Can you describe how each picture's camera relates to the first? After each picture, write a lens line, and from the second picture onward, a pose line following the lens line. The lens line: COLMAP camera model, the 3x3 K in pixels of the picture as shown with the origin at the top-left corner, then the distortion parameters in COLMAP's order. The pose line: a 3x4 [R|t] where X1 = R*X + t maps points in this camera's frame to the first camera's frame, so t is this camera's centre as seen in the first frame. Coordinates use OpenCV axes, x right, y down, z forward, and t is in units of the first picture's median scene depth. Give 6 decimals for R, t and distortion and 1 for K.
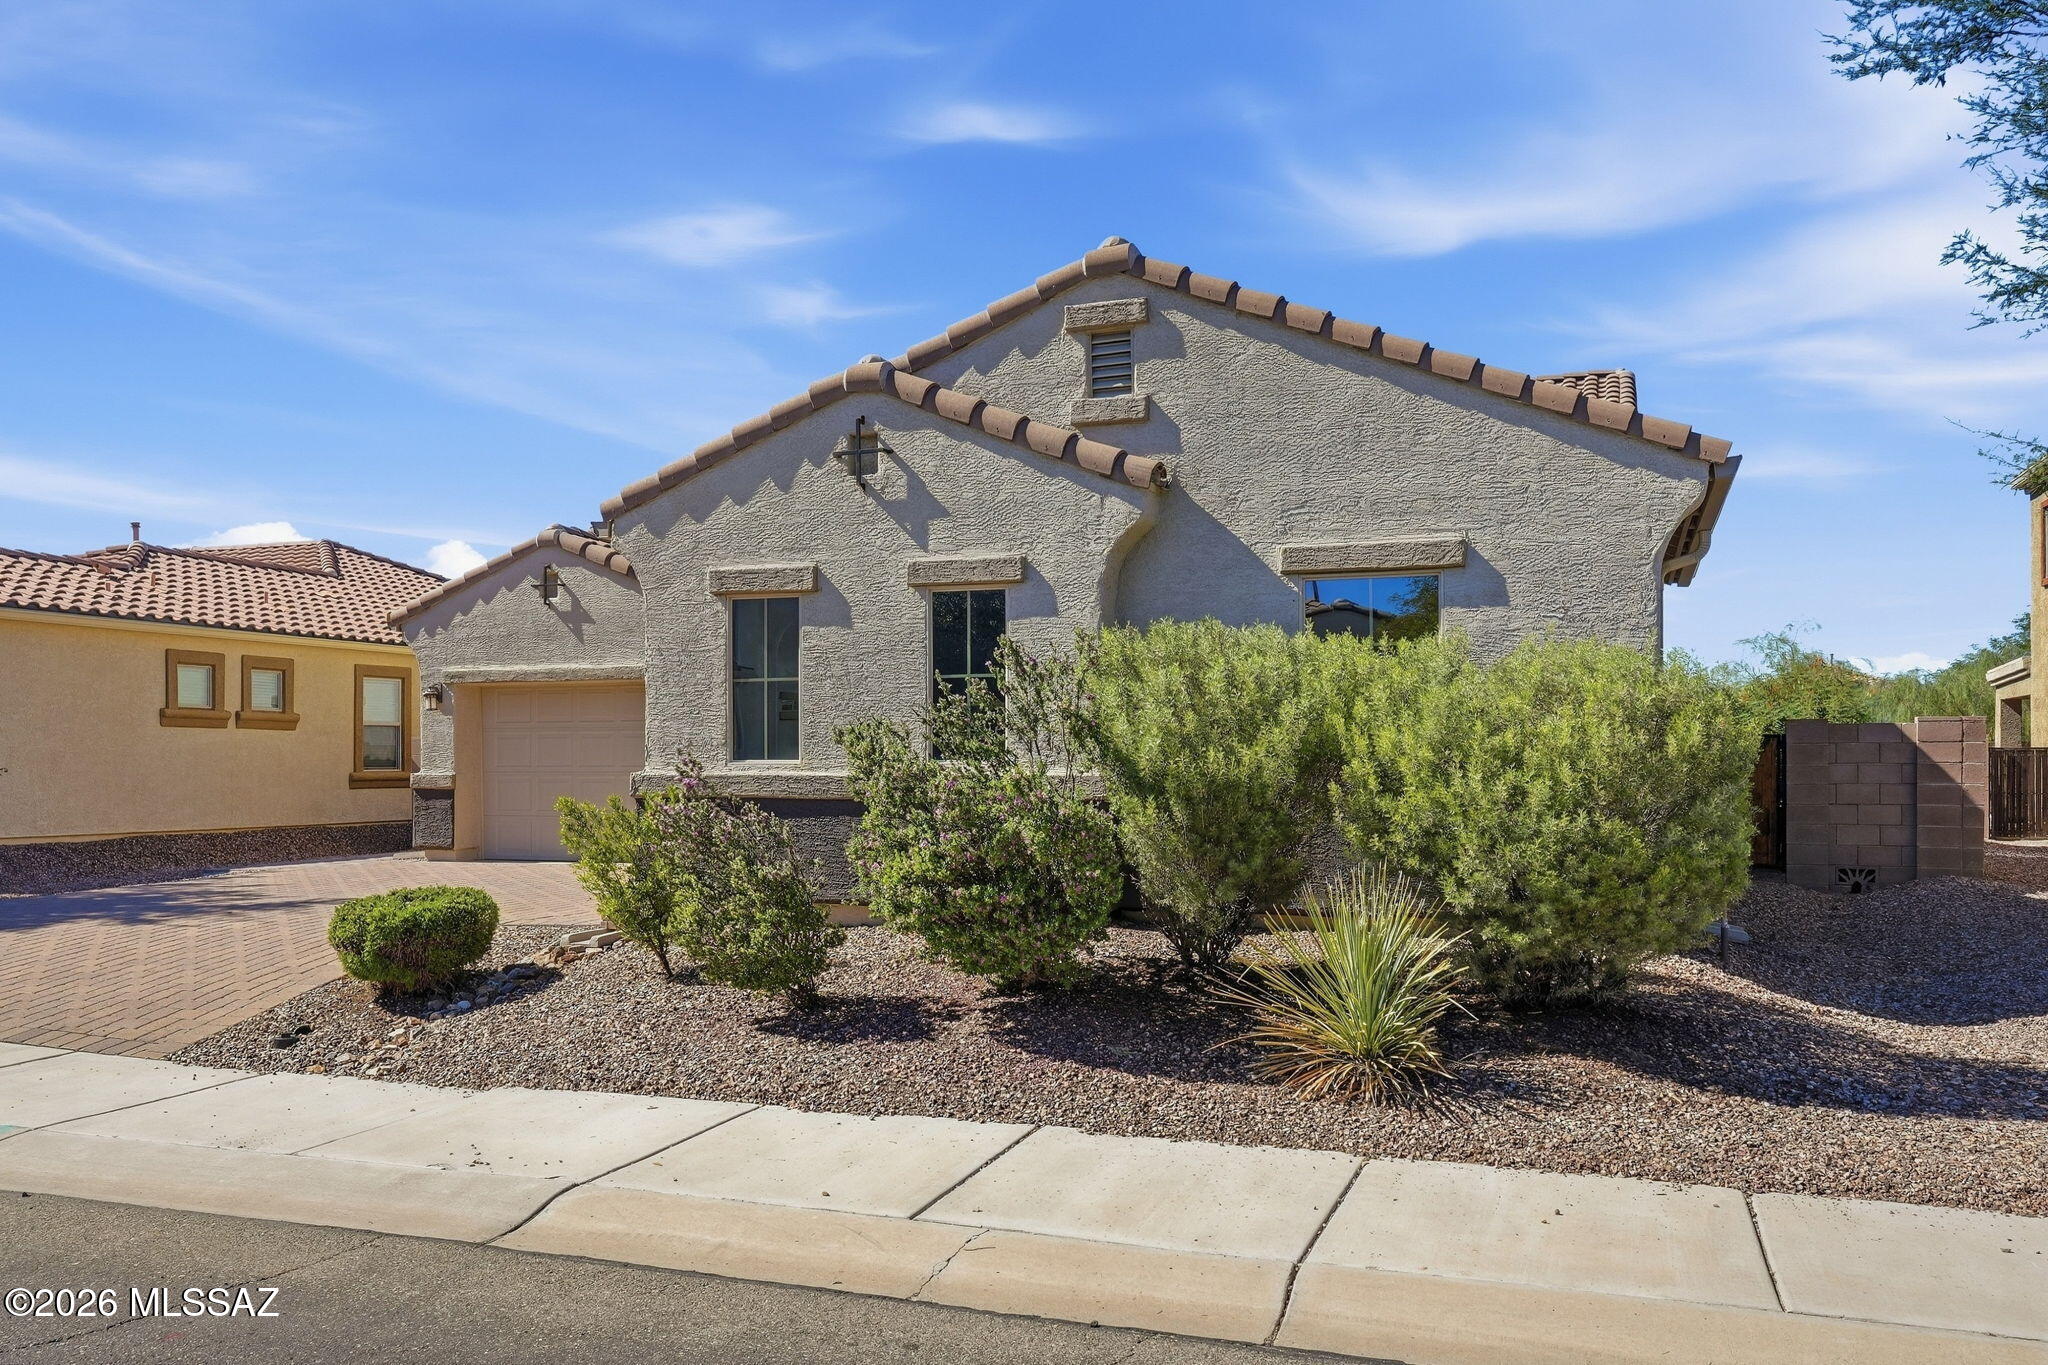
lens RADIAL K [[1670.0, 0, 961.5], [0, 1670.0, 751.6], [0, 0, 1]] dist [0.004382, 0.027959]
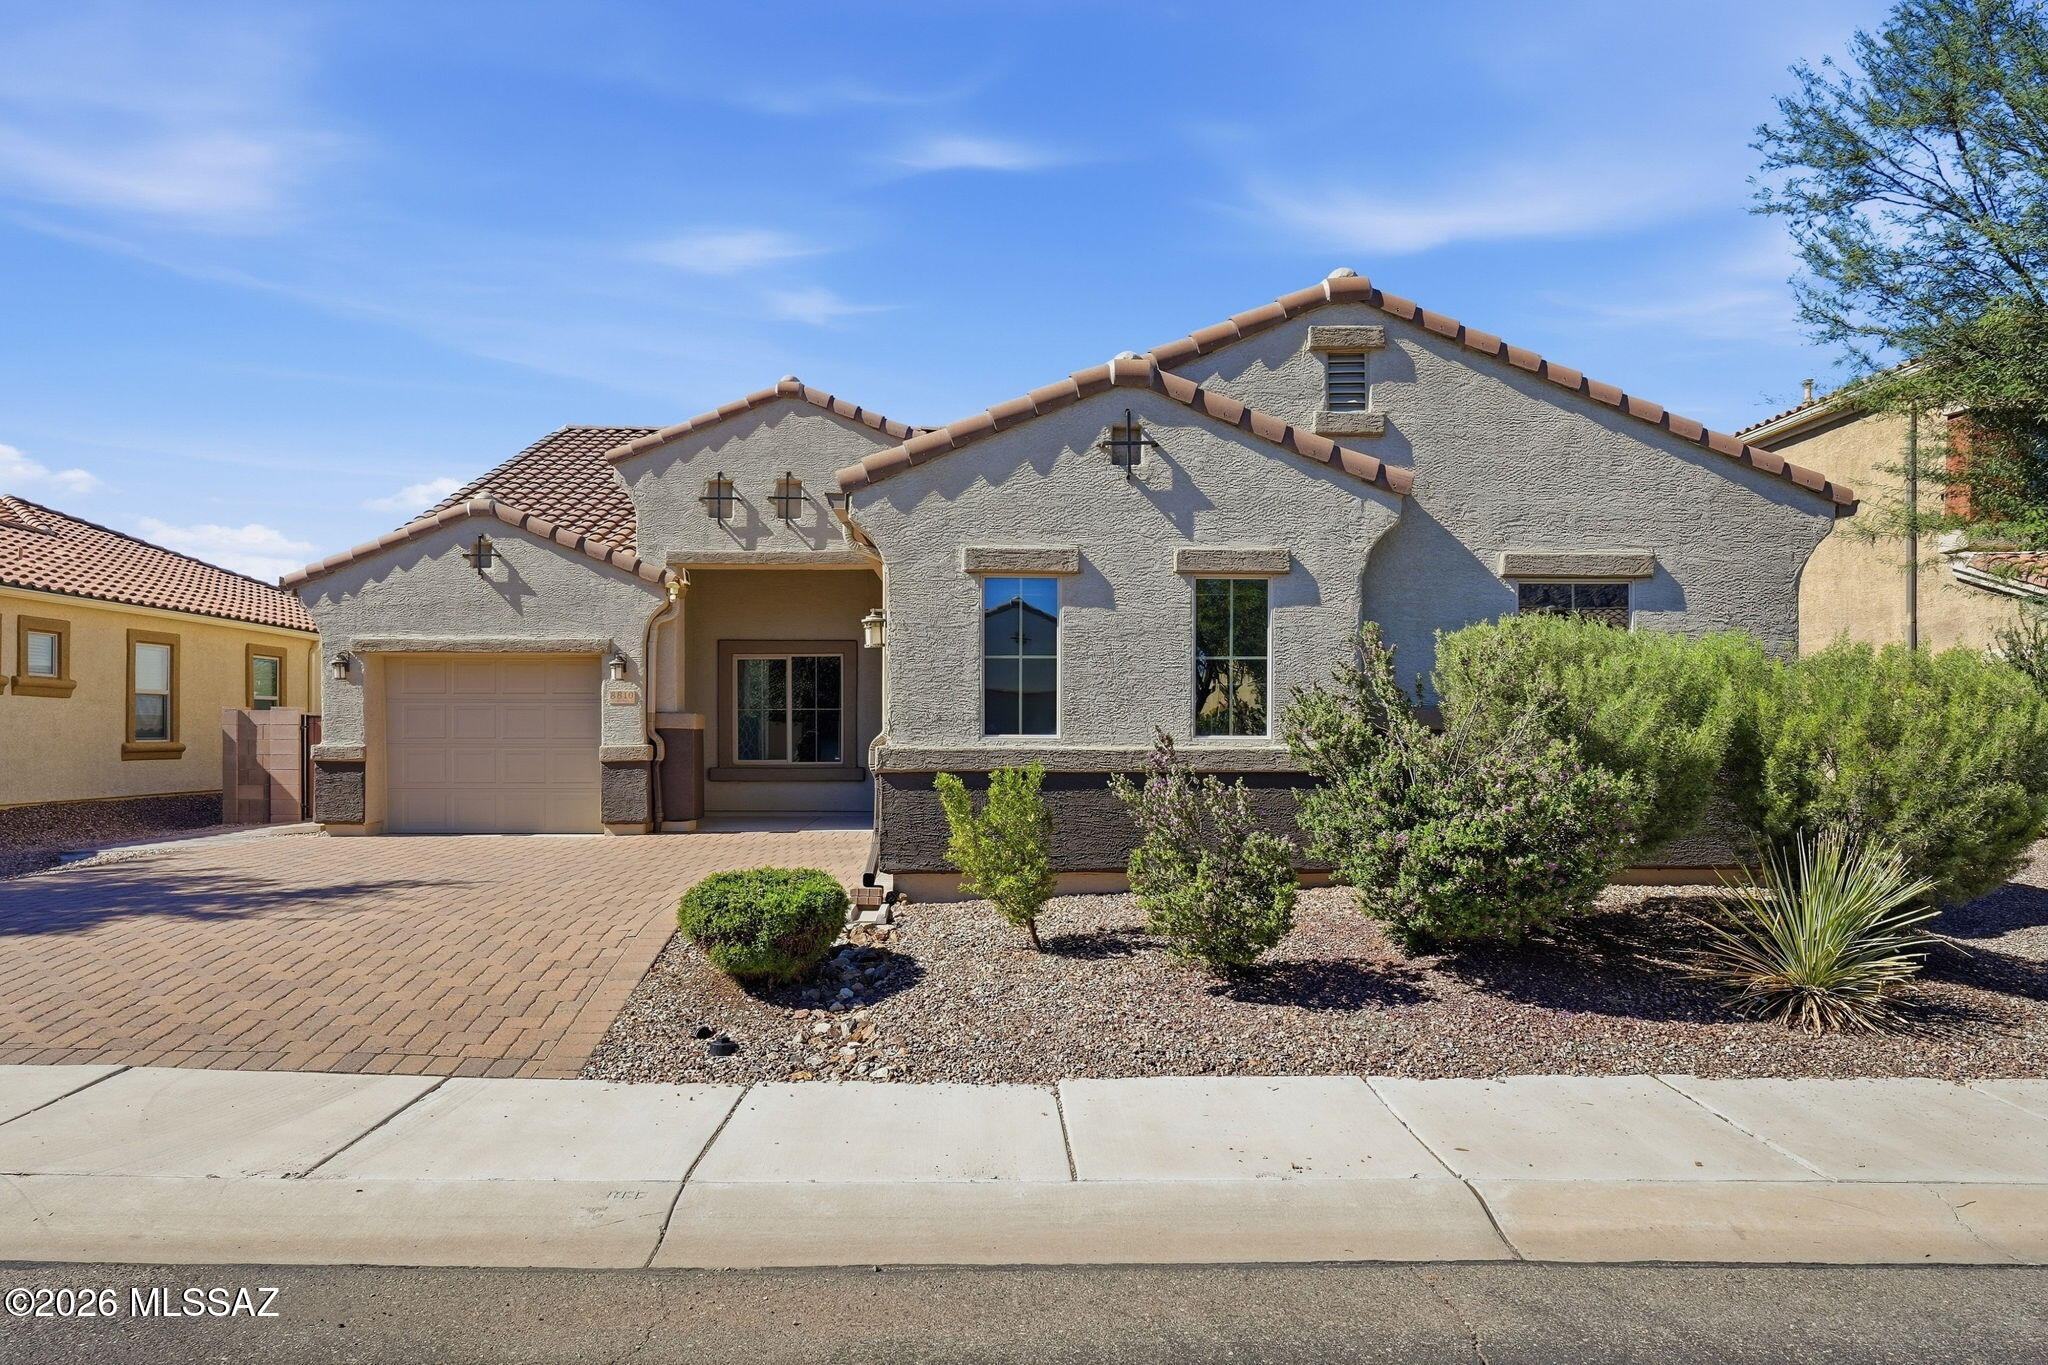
lens RADIAL K [[1390.0, 0, 983.0], [0, 1390.0, 731.6], [0, 0, 1]] dist [-0.003669, 0.008406]
pose [[0.931508, 0.004094, 0.363698, -0.463212], [-0.005938, 0.999975, 0.003952, -0.000177], [-0.363673, -0.005841, 0.931508, 0.215038]]
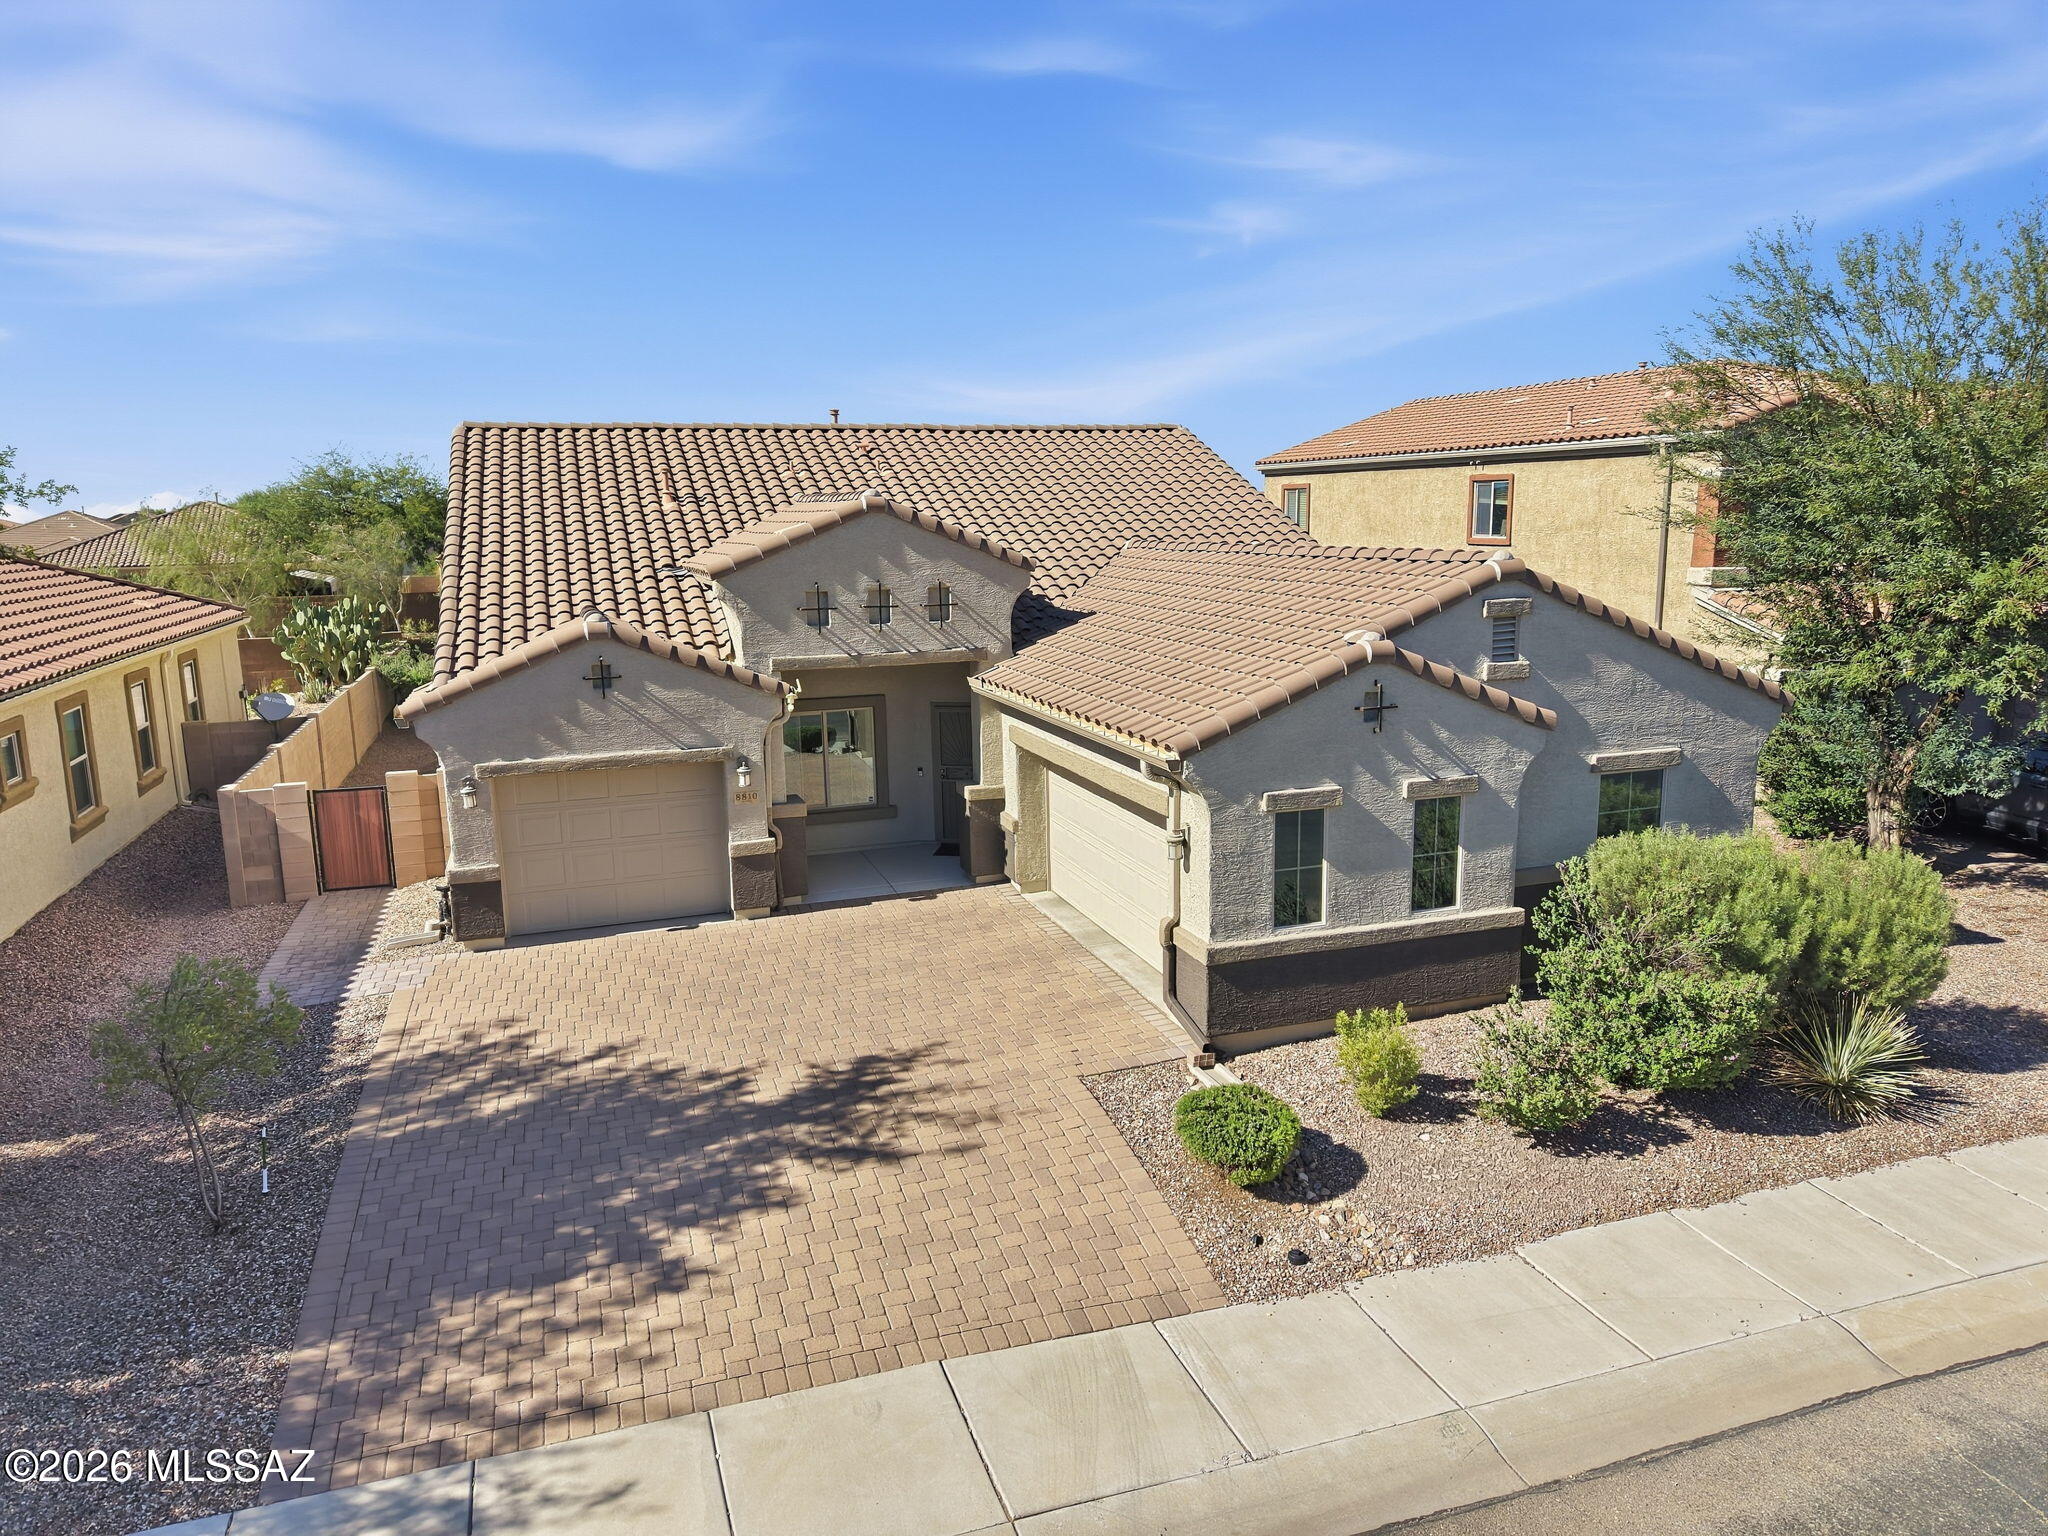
lens RADIAL K [[1389.0, 0, 1008.6], [0, 1389.0, 773.2], [0, 0, 1]] dist [0.028656, -0.025907]
pose [[0.769158, -0.134279, 0.624791, -1.029879], [0.011738, 0.980479, 0.196272, -0.355373], [-0.638950, -0.143630, 0.755720, 0.311504]]
